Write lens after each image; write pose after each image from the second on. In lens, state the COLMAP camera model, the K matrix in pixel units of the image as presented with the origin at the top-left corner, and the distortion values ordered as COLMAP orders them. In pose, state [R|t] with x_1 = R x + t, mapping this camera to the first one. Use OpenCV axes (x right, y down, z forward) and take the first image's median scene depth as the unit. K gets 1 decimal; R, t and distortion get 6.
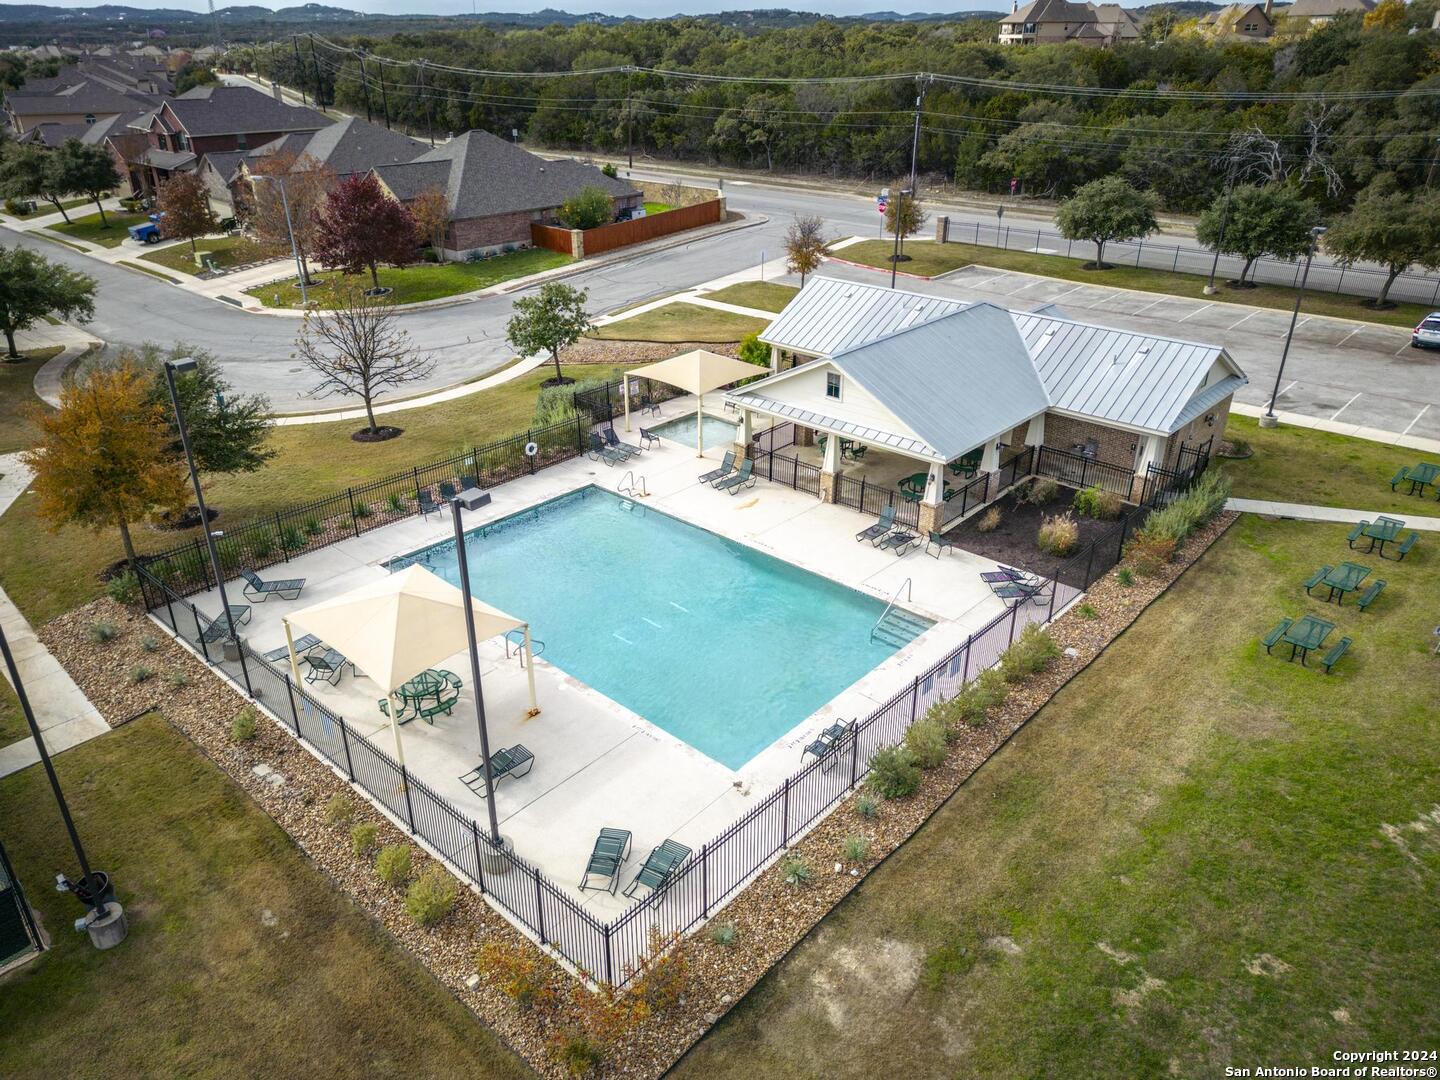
lens RADIAL K [[1008.0, 0, 720.2], [0, 1008.0, 531.9], [0, 0, 1]] dist [0.069084, -0.060303]
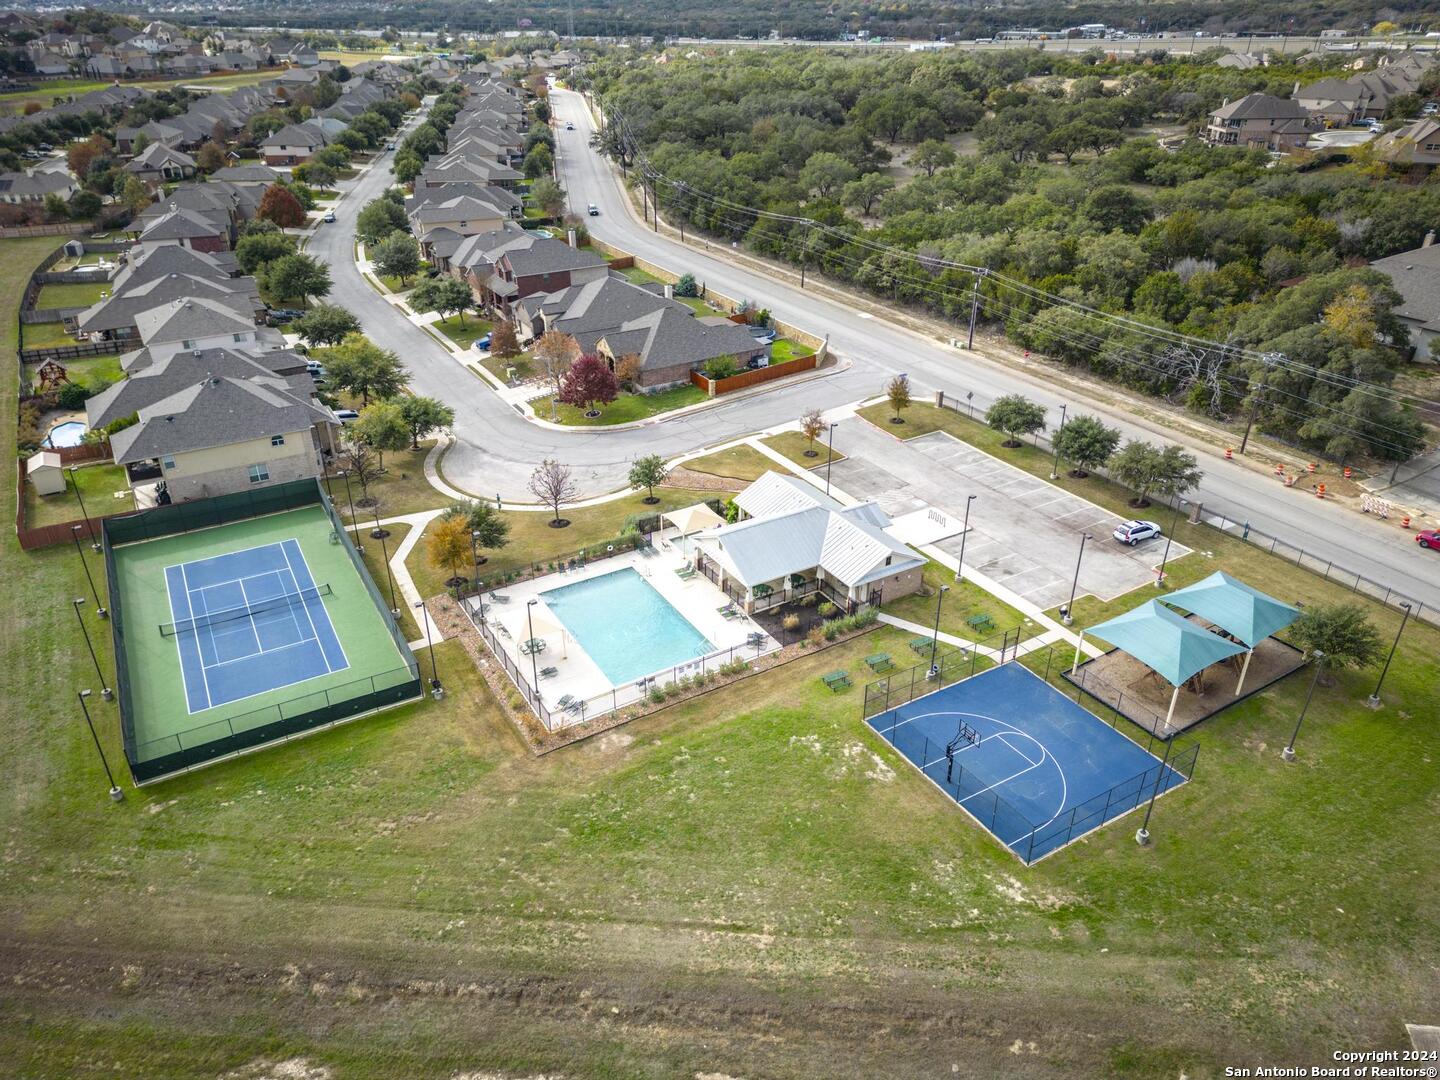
lens RADIAL K [[1002.8, 0, 720.0], [0, 1002.8, 540.0], [0, 0, 1]] dist [0.107651, -0.086462]
pose [[0.956566, 0.136772, -0.257439, 0.724257], [-0.124684, 0.990208, 0.062787, -0.307645], [0.263506, -0.027961, 0.964252, -1.308133]]
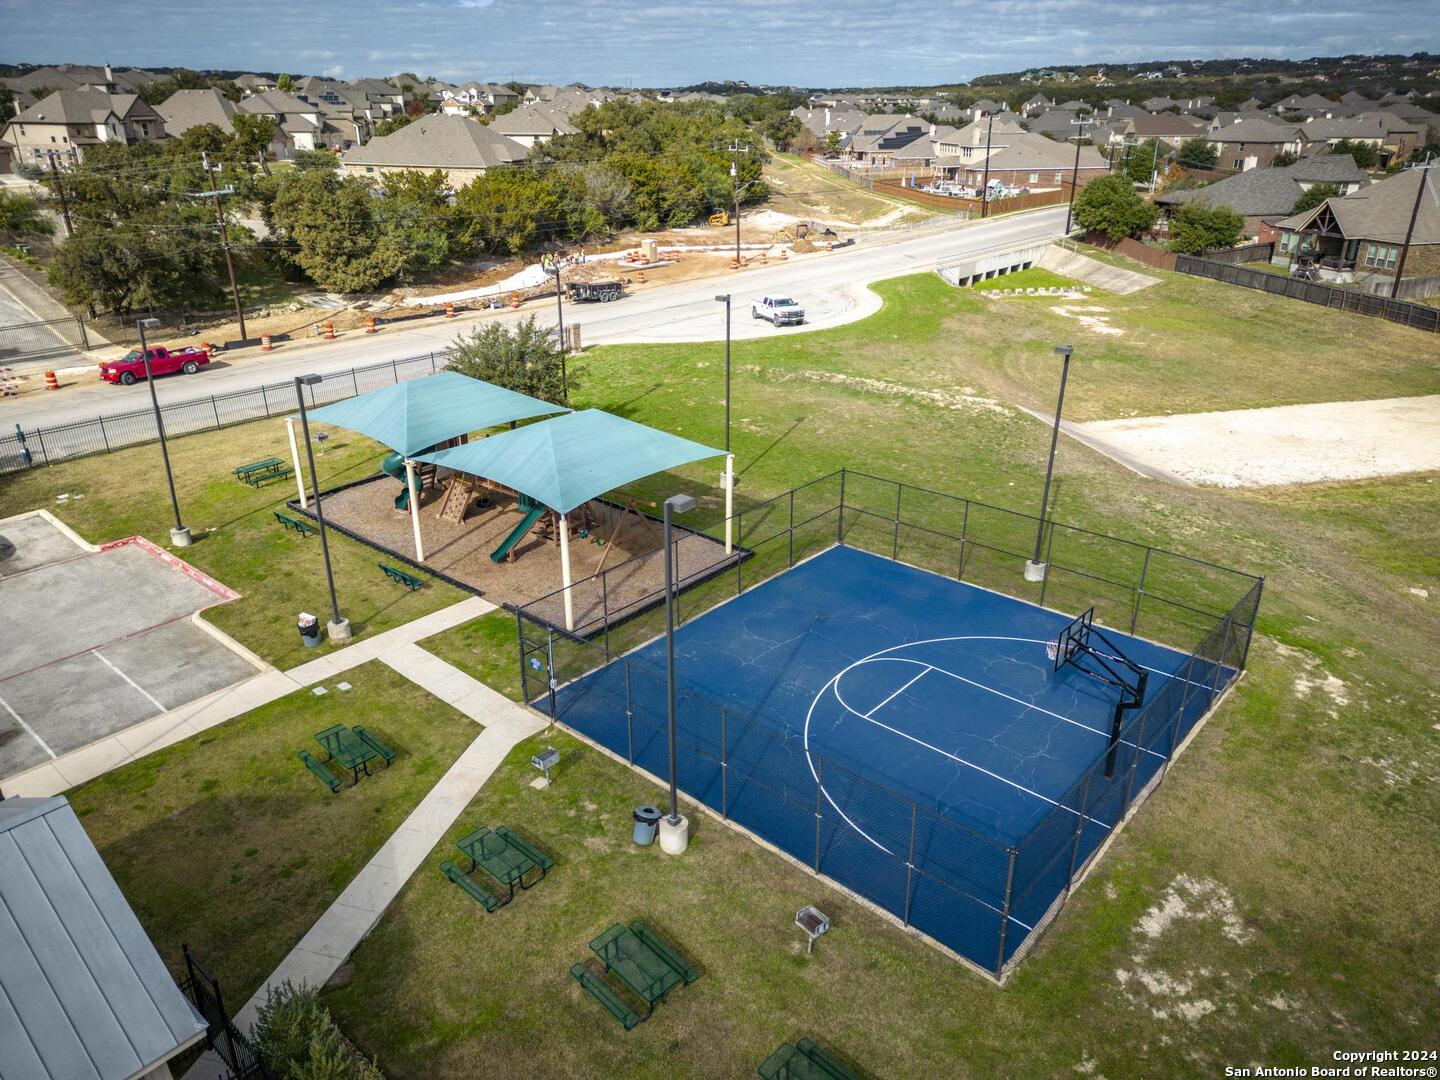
lens RADIAL K [[1008.0, 0, 720.2], [0, 1008.0, 531.9], [0, 0, 1]] dist [0.069084, -0.060303]
pose [[-0.015927, -0.386818, 0.922019, 0.119414], [0.443414, 0.823767, 0.353258, -0.319107], [-0.896175, 0.414463, 0.158400, 0.642779]]
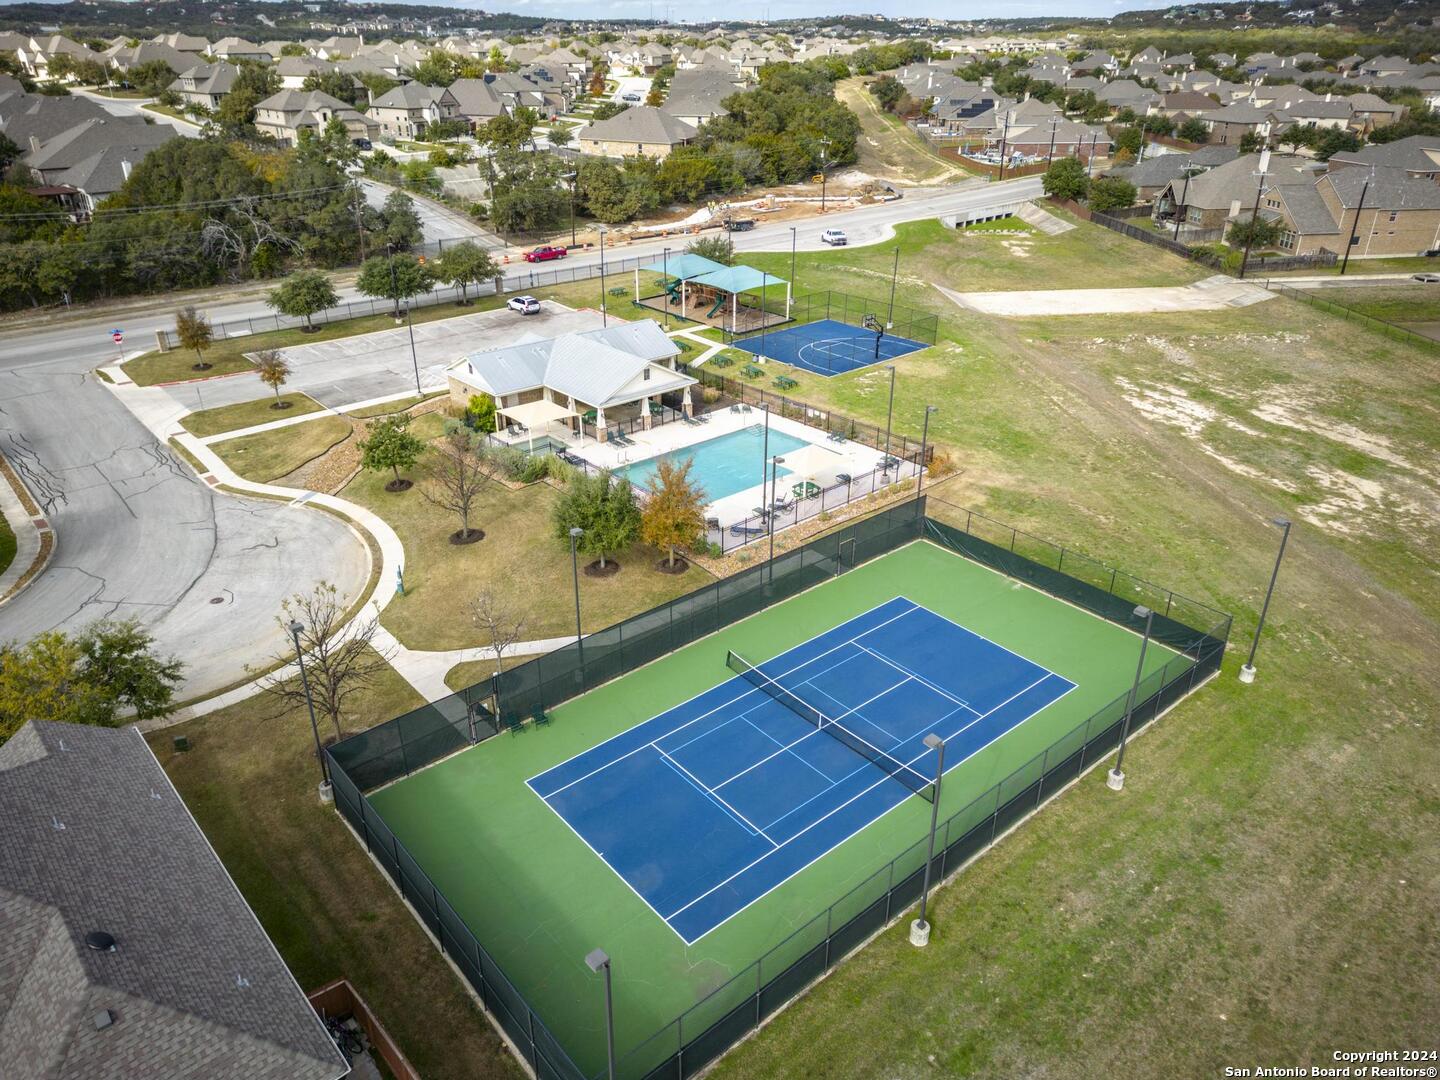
lens RADIAL K [[1008.0, 0, 720.2], [0, 1008.0, 531.9], [0, 0, 1]] dist [0.069084, -0.060303]
pose [[0.105854, -0.437503, 0.892965, -1.955207], [0.436355, 0.827366, 0.353638, -0.561888], [-0.893526, 0.352215, 0.278487, 0.367944]]
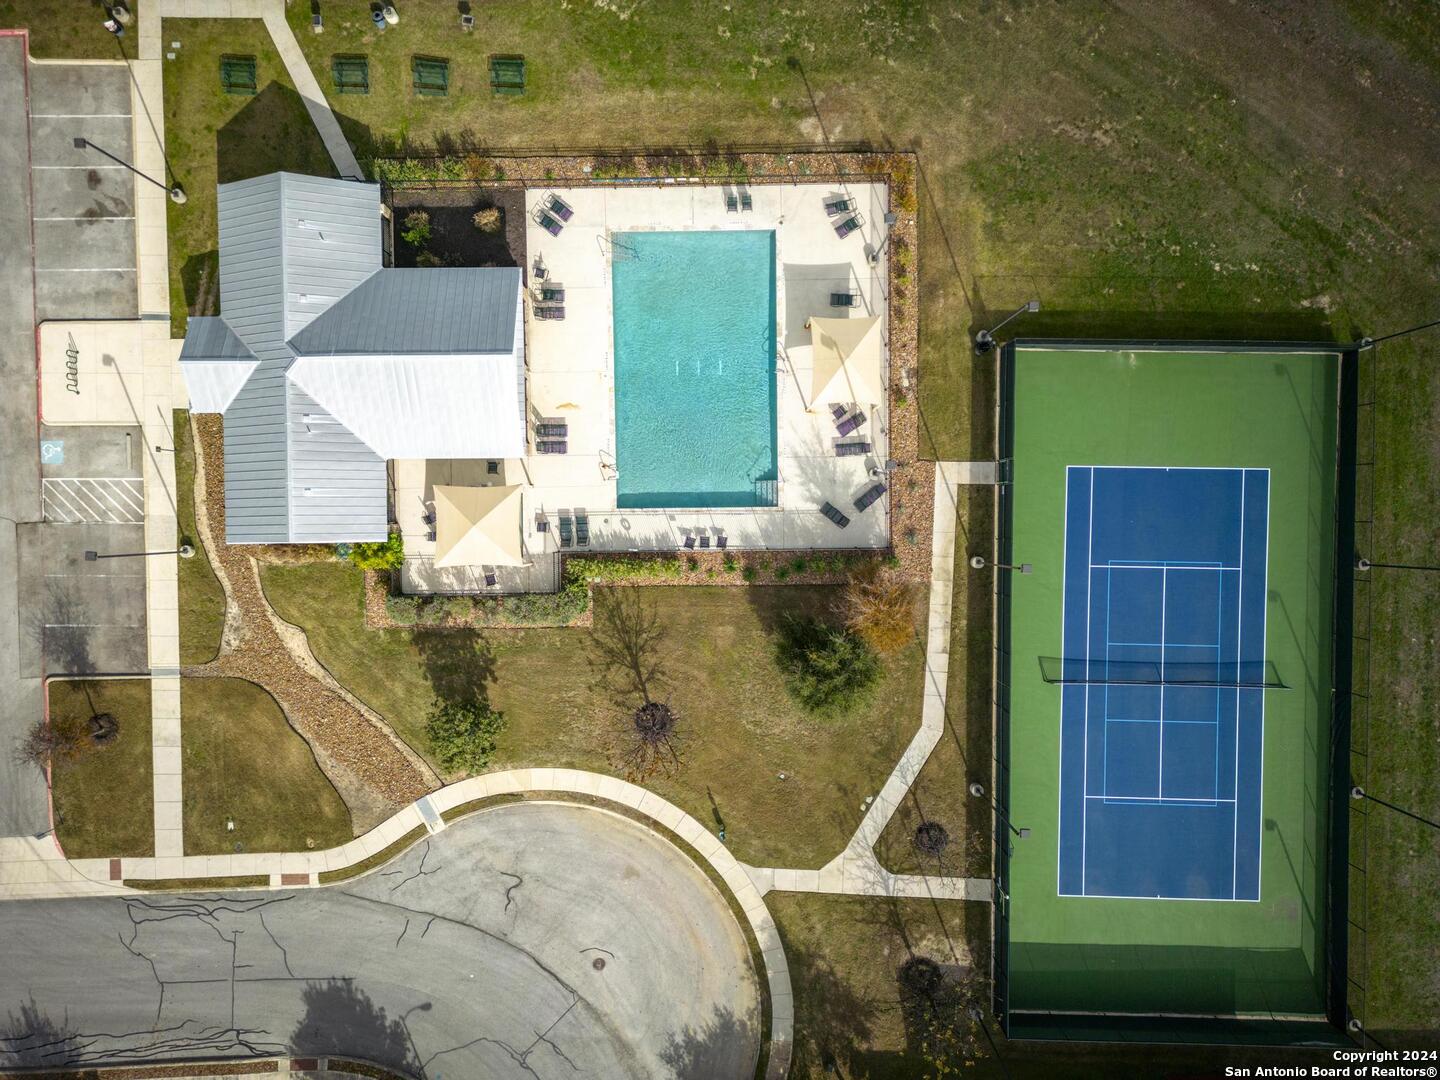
lens RADIAL K [[1008.0, 0, 720.2], [0, 1008.0, 531.9], [0, 0, 1]] dist [0.069084, -0.060303]
pose [[-0.678524, -0.734557, -0.005496, -0.266469], [0.331573, -0.312940, 0.890016, -1.410318], [-0.655488, 0.602075, 0.455897, 0.286129]]
